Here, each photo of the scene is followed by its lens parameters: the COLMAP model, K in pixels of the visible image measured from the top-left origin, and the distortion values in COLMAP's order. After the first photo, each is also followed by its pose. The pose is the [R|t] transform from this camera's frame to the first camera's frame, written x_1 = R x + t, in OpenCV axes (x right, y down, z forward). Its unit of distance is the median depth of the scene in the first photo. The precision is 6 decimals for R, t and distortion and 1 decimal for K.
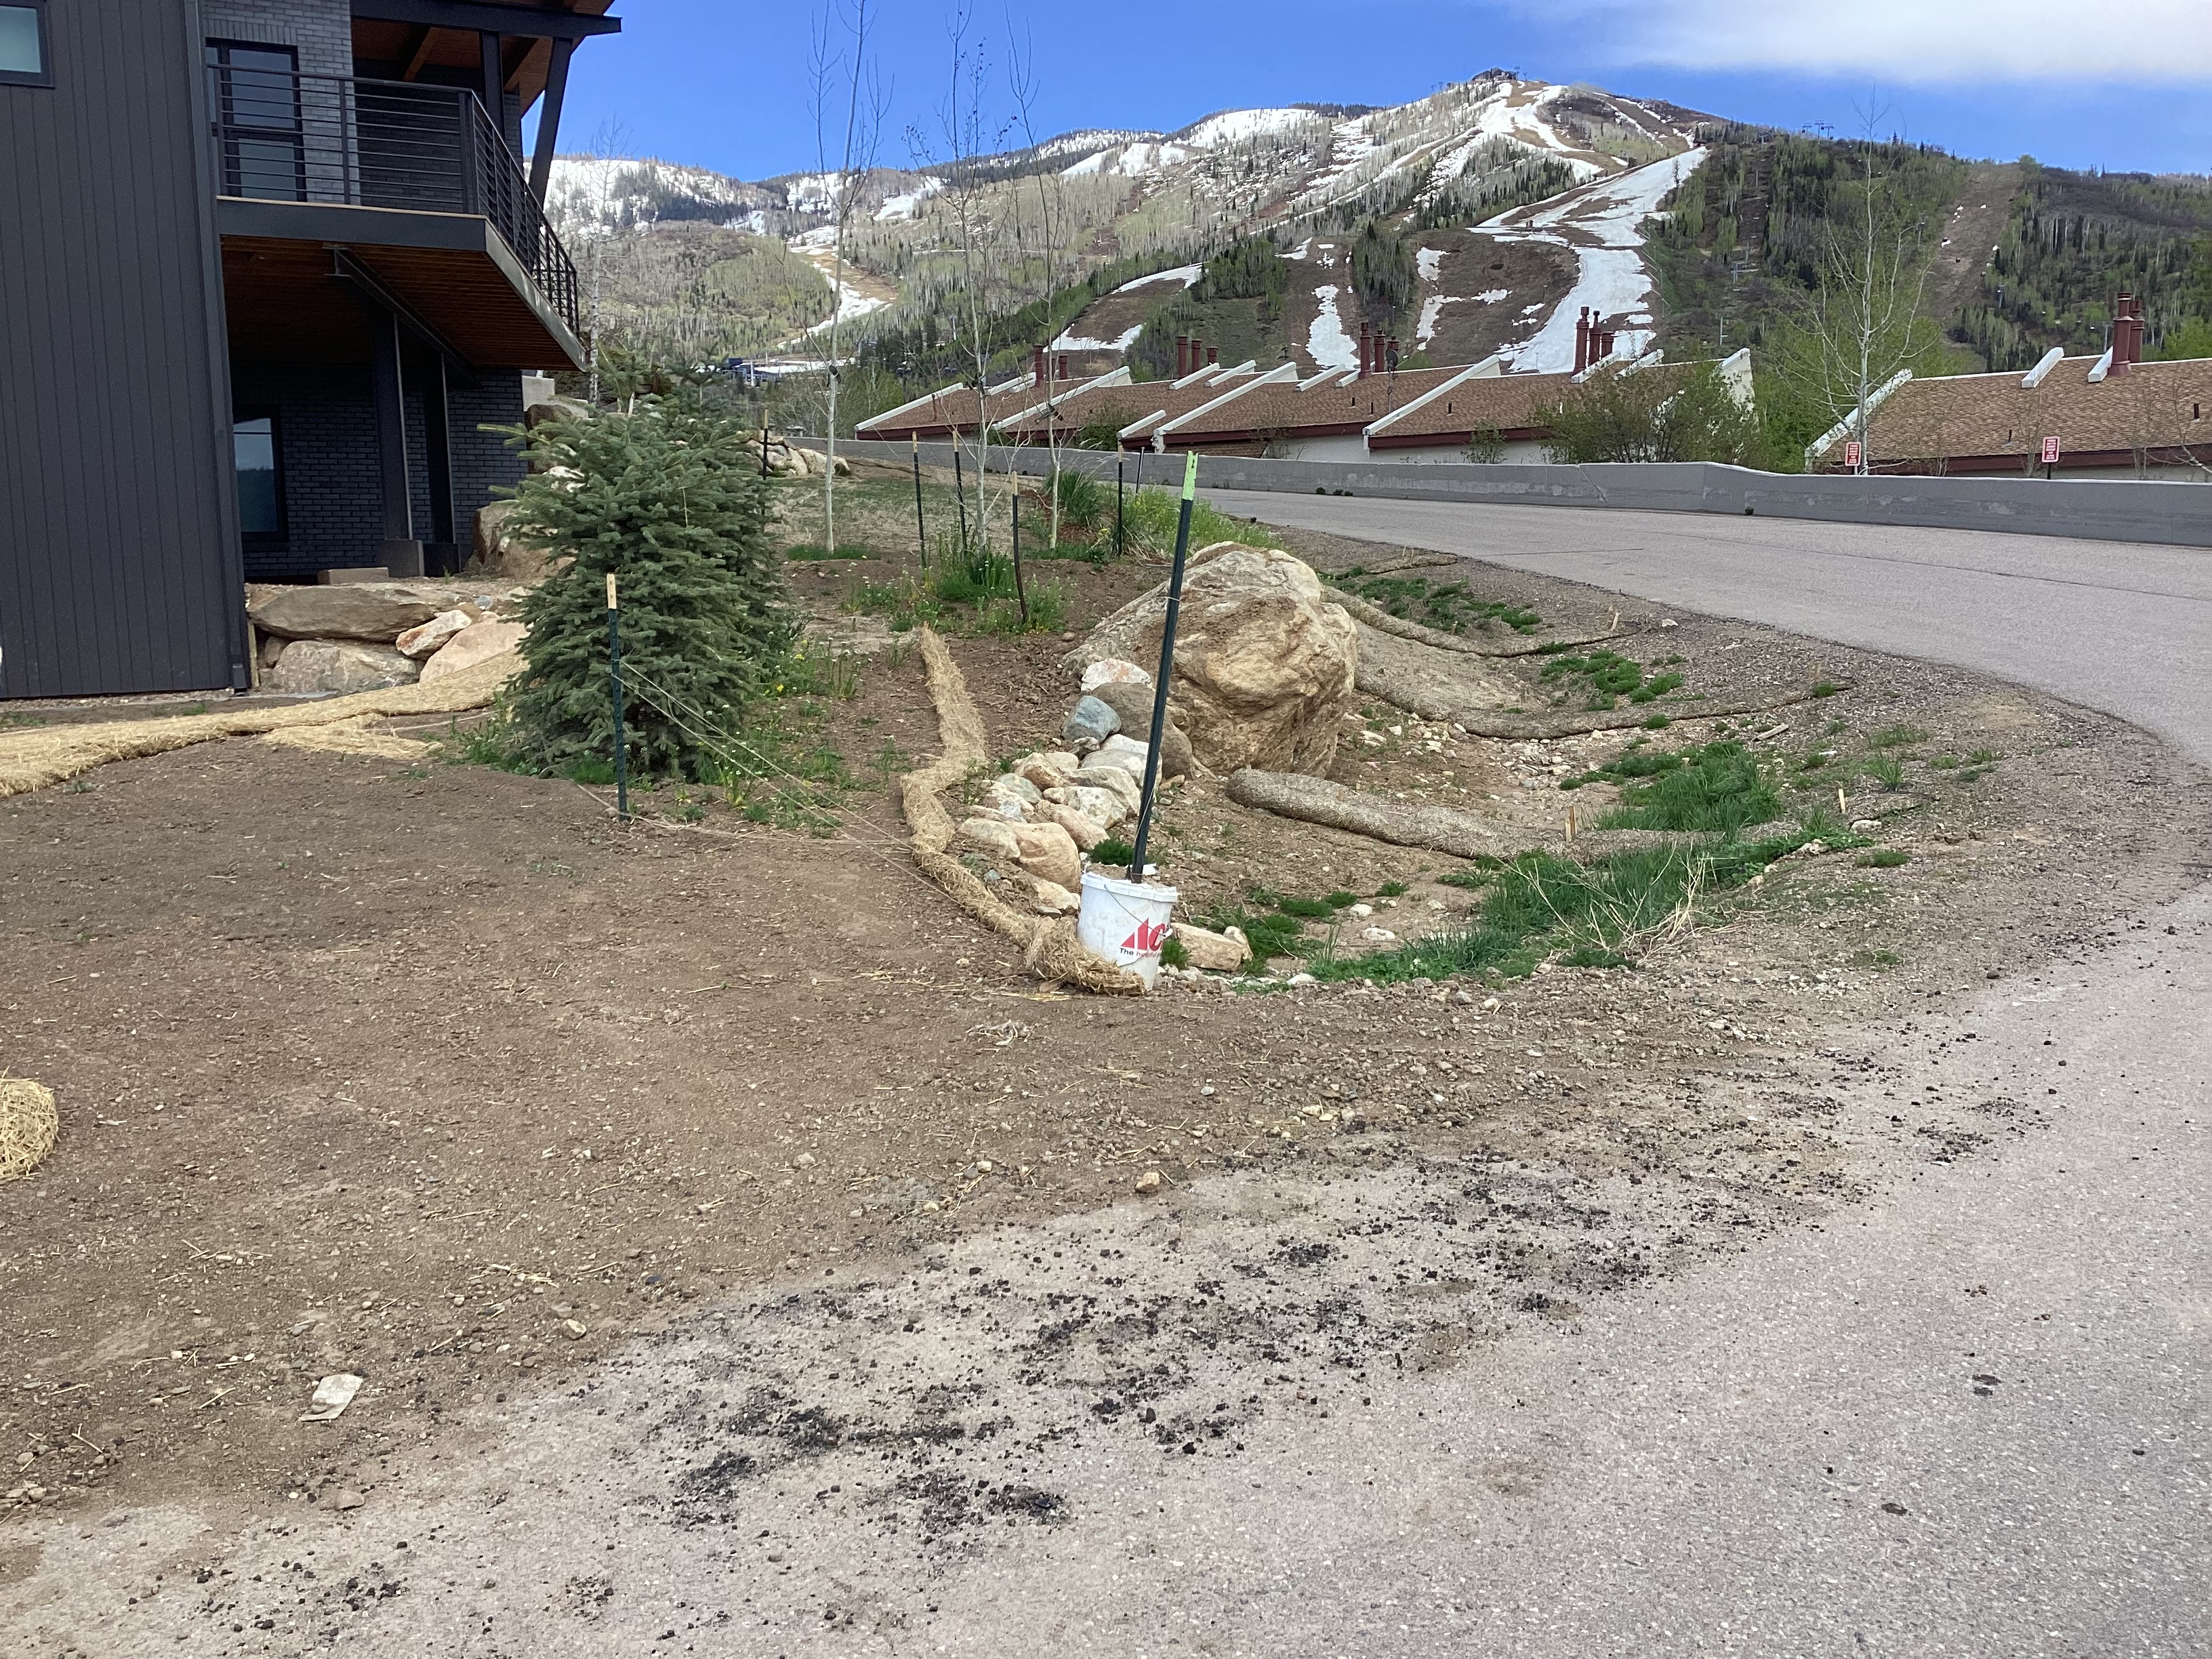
lens RADIAL K [[2009.2, 0, 1112.5], [0, 2009.2, 810.1], [0, 0, 1]] dist [0.135125, -0.288068]
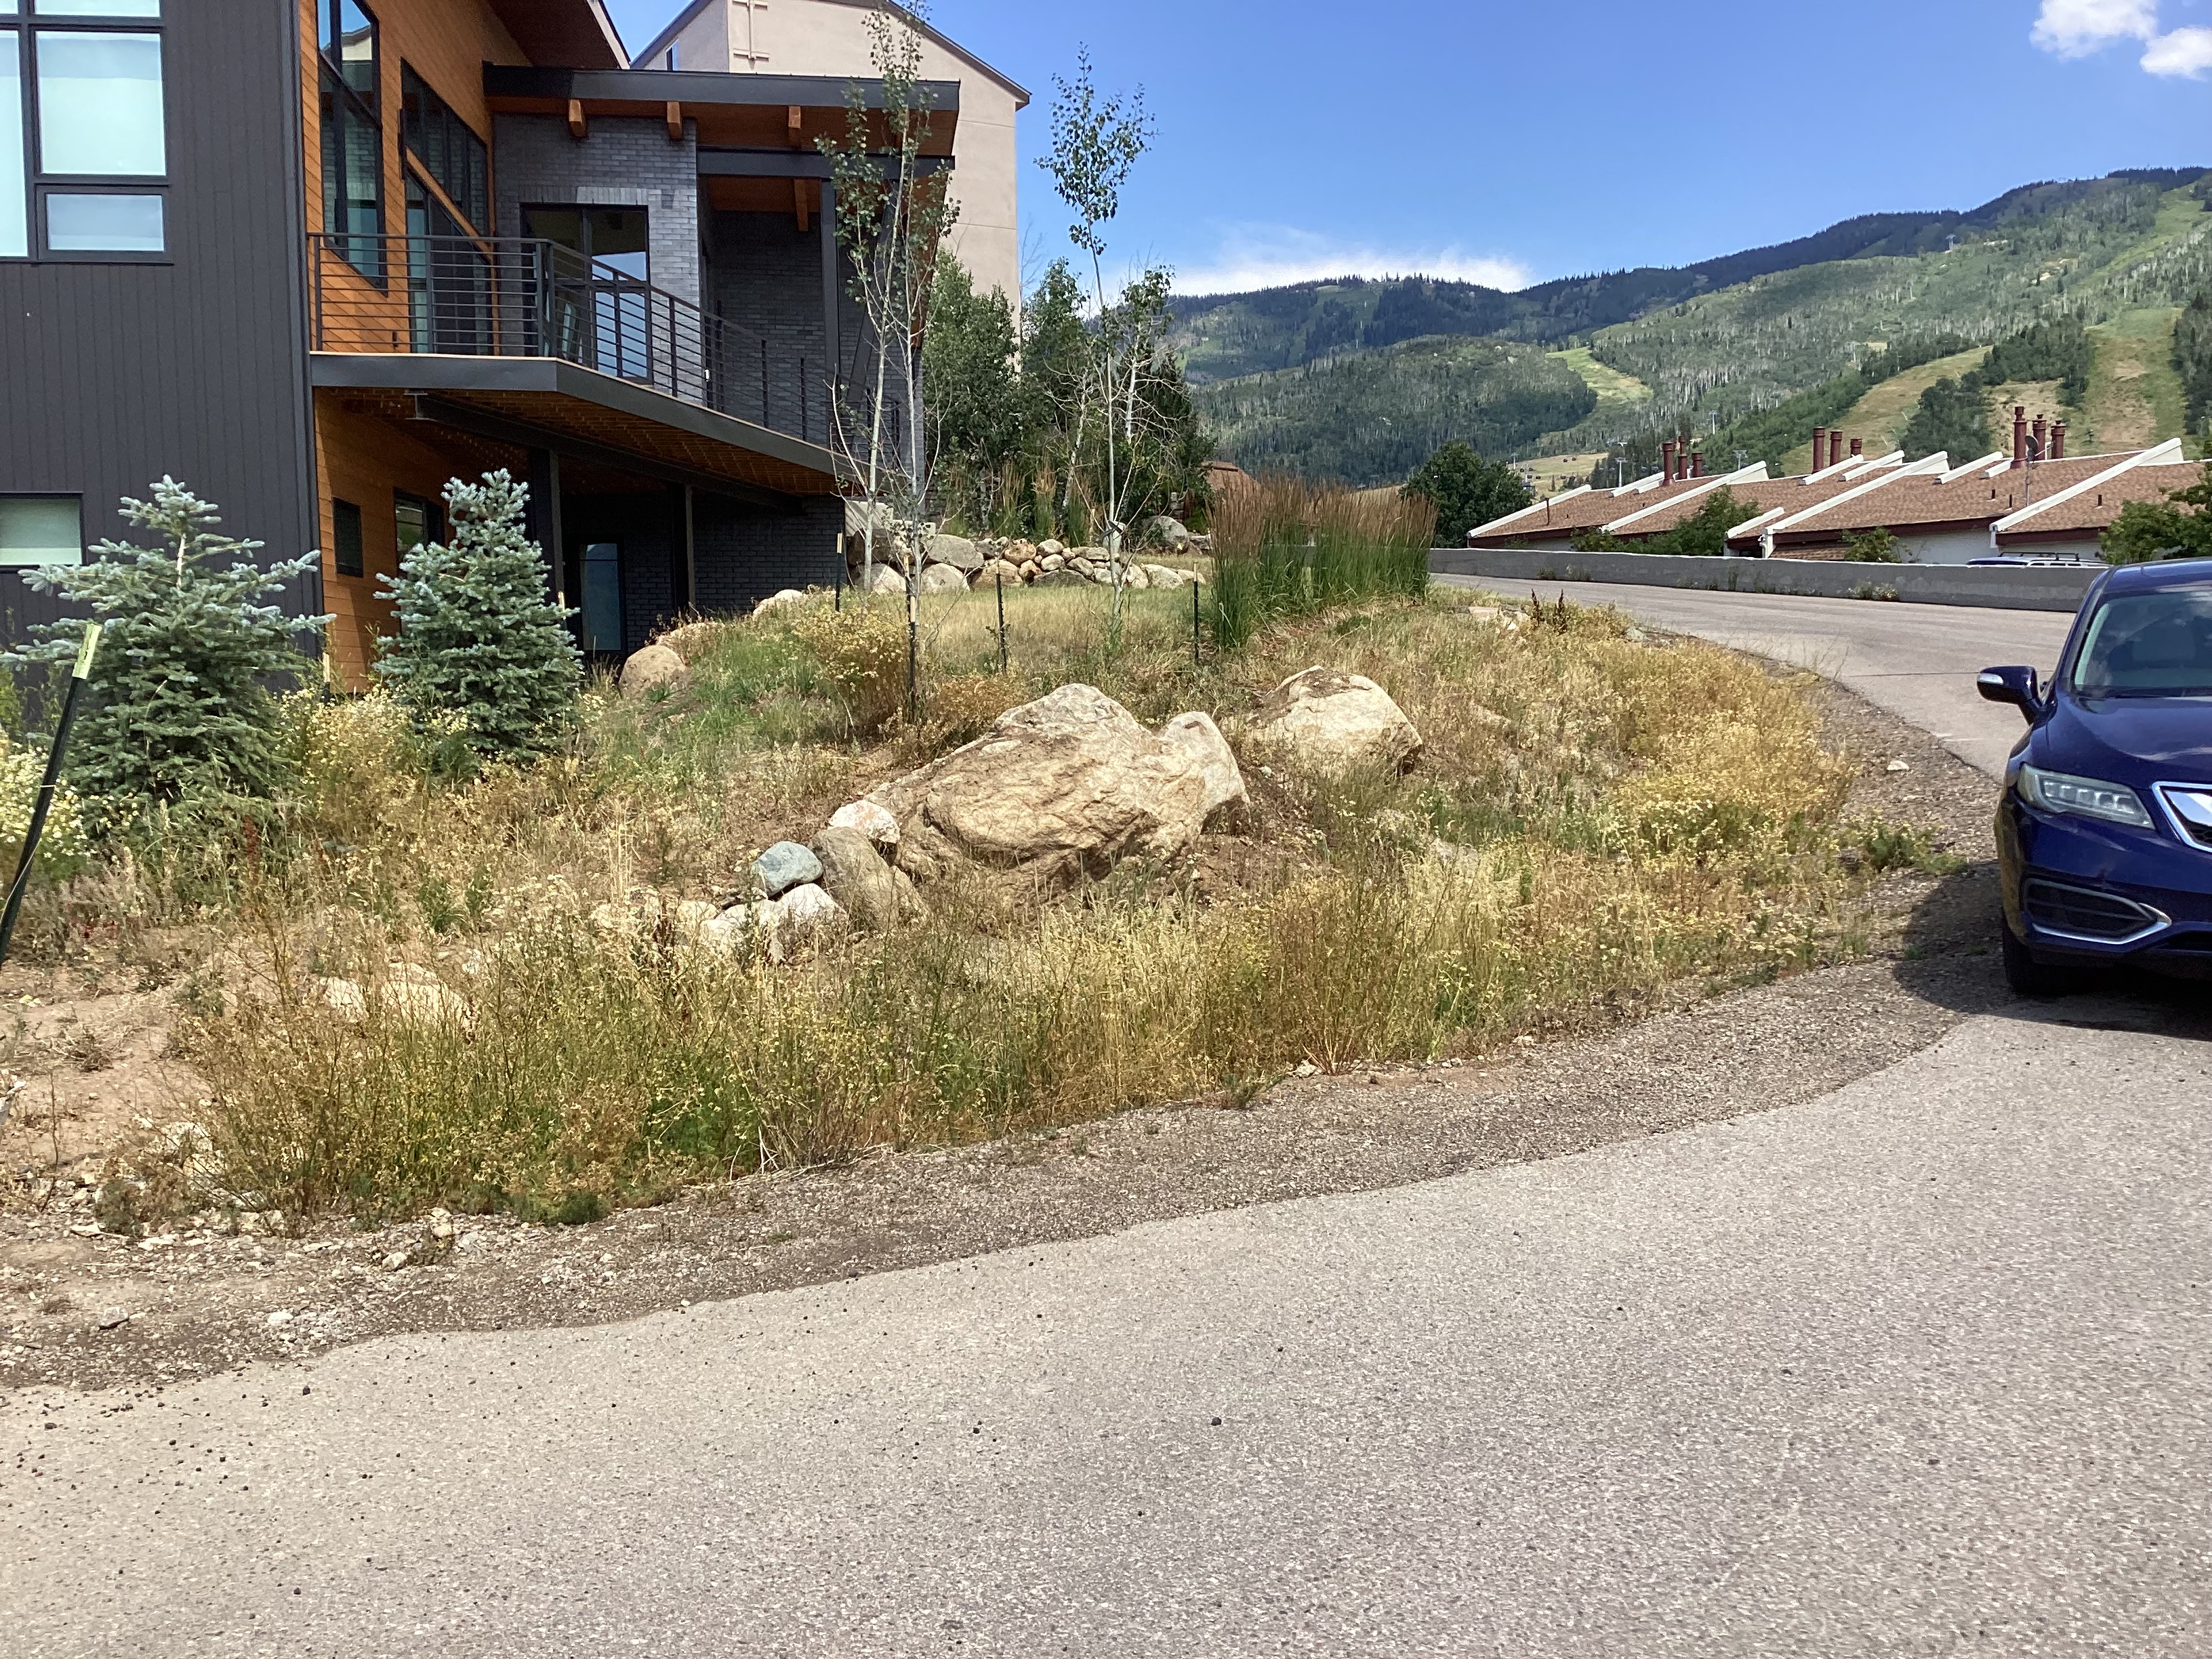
lens RADIAL K [[2009.2, 0, 1112.5], [0, 2009.2, 810.1], [0, 0, 1]] dist [0.135125, -0.288068]
pose [[0.935439, 0.031791, -0.352055, 0.109705], [-0.049455, 0.997922, -0.041294, -0.009670], [0.350011, 0.056039, 0.935068, 0.045072]]
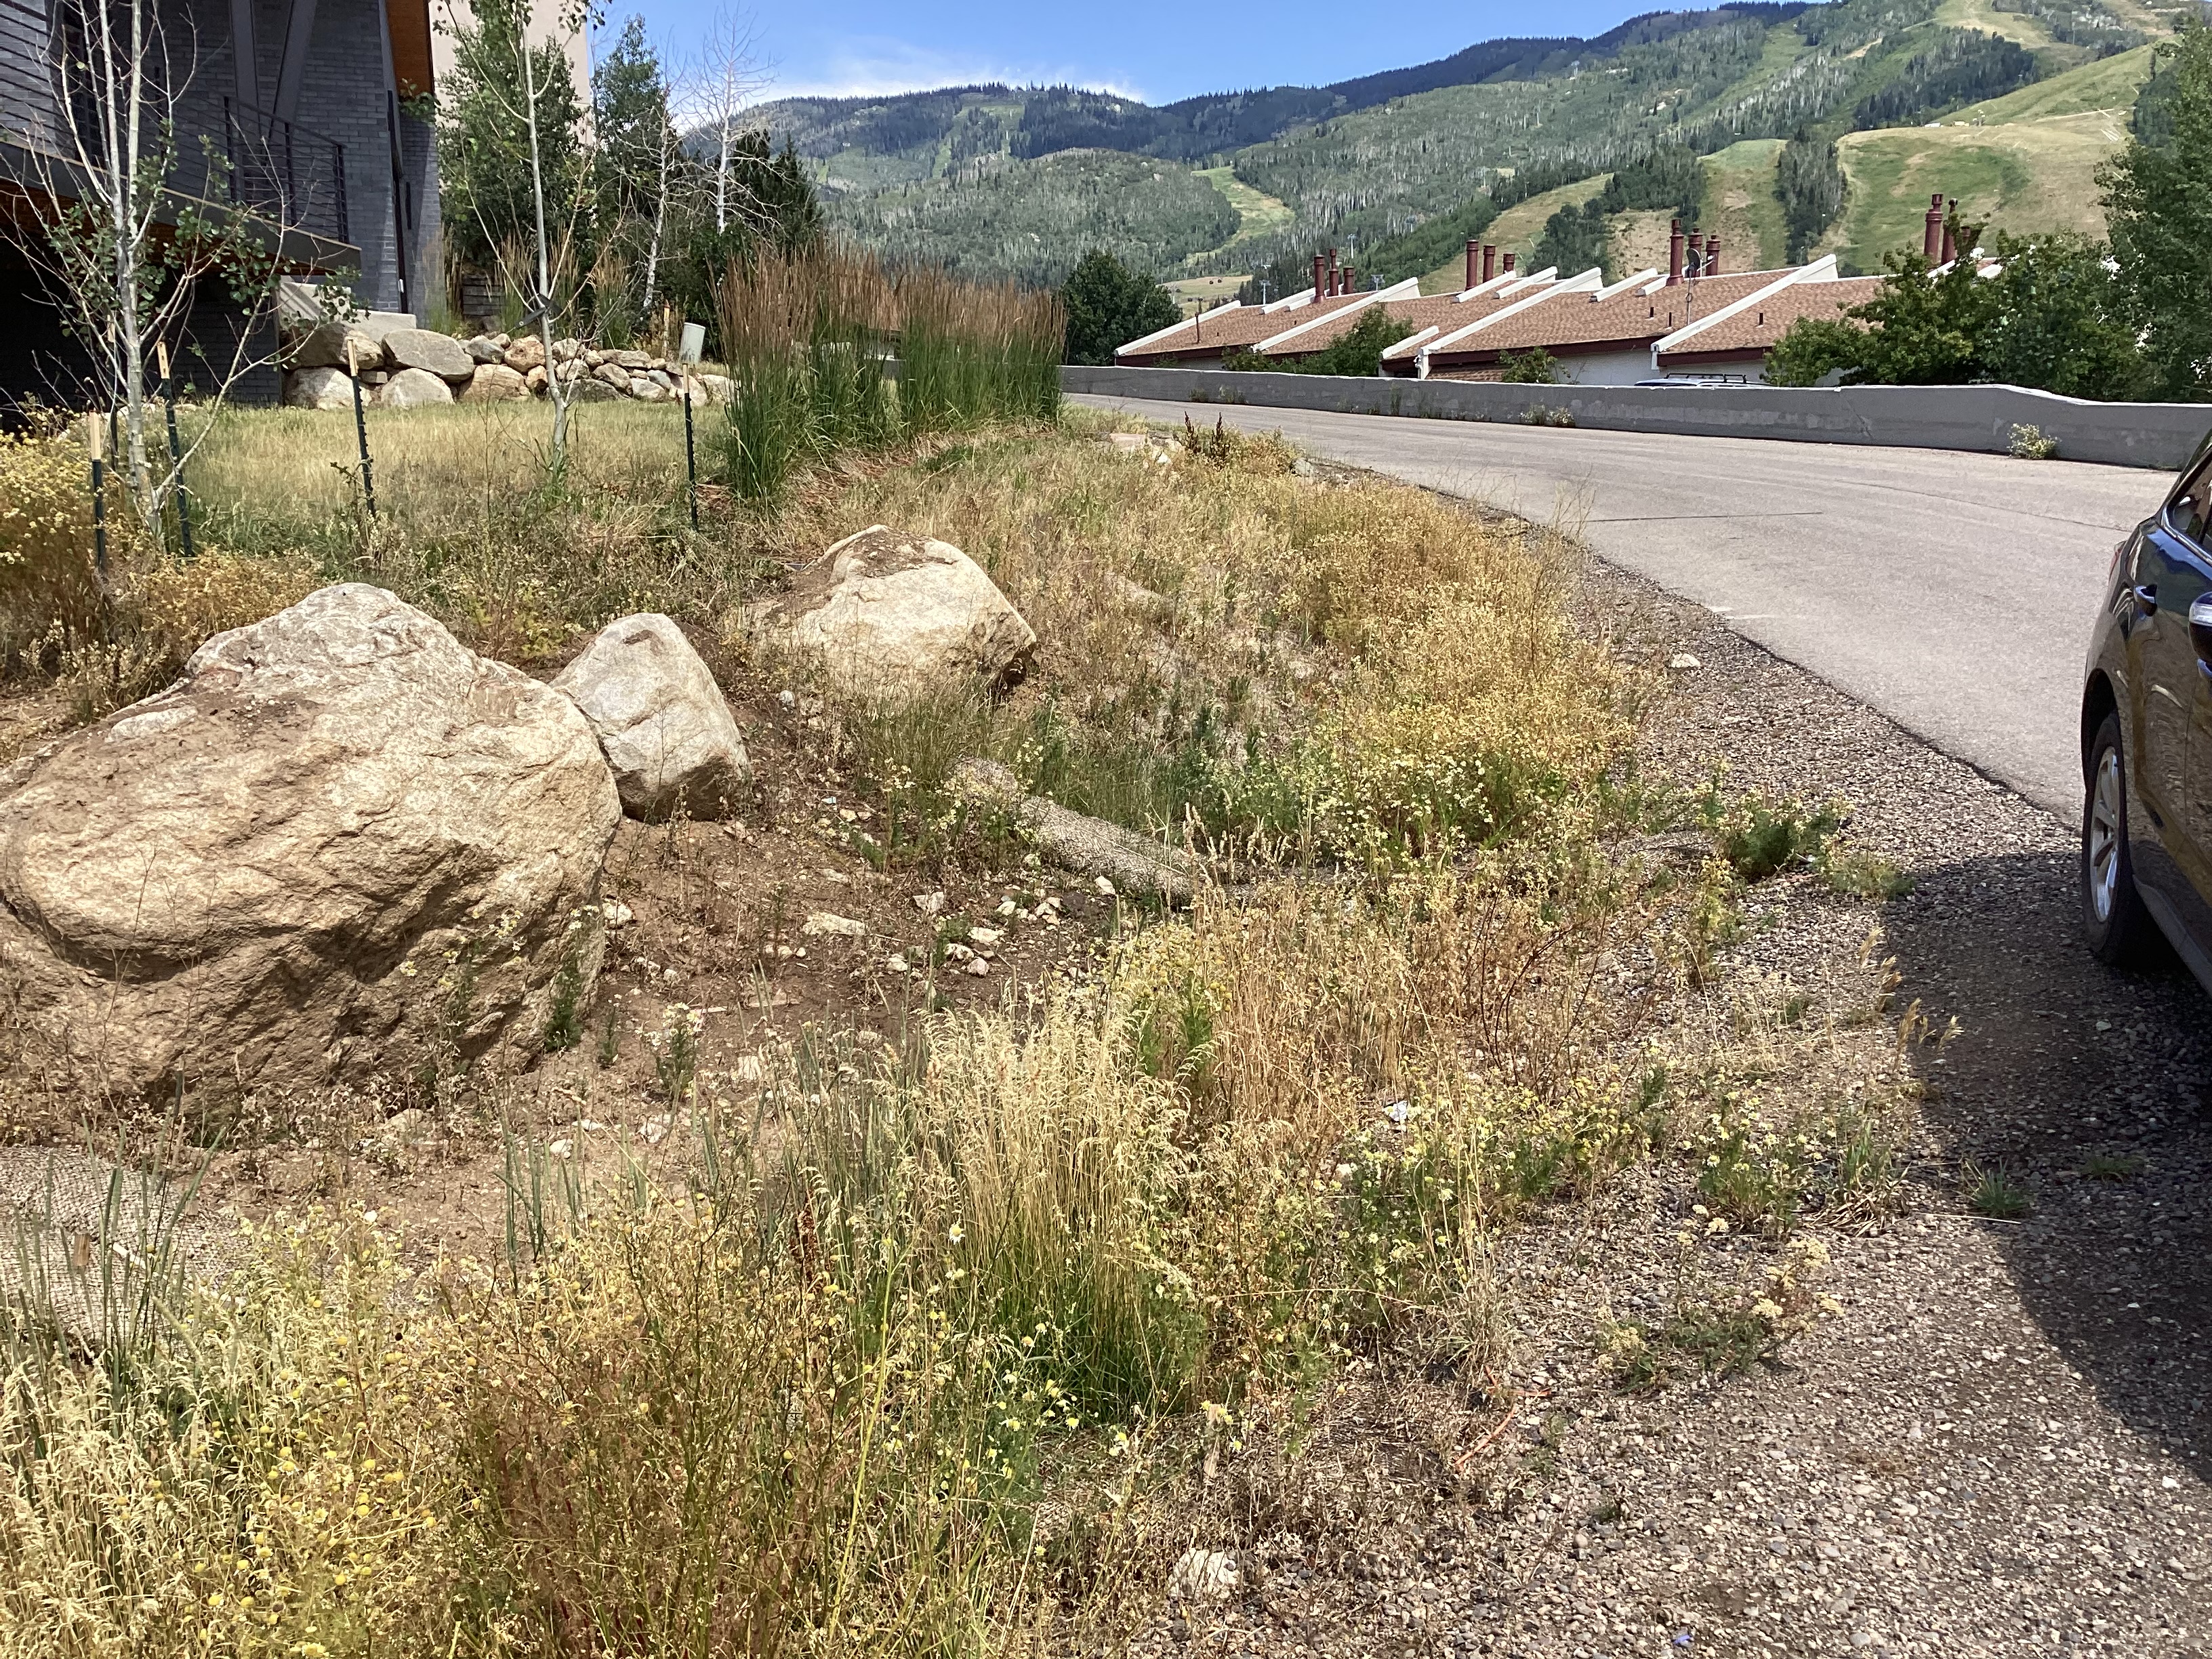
lens RADIAL K [[2009.2, 0, 1112.5], [0, 2009.2, 810.1], [0, 0, 1]] dist [0.135125, -0.288068]
pose [[0.981765, 0.034326, -0.186974, 0.090942], [-0.027650, 0.998888, 0.038196, -0.027101], [0.188077, -0.032330, 0.981622, 0.154972]]
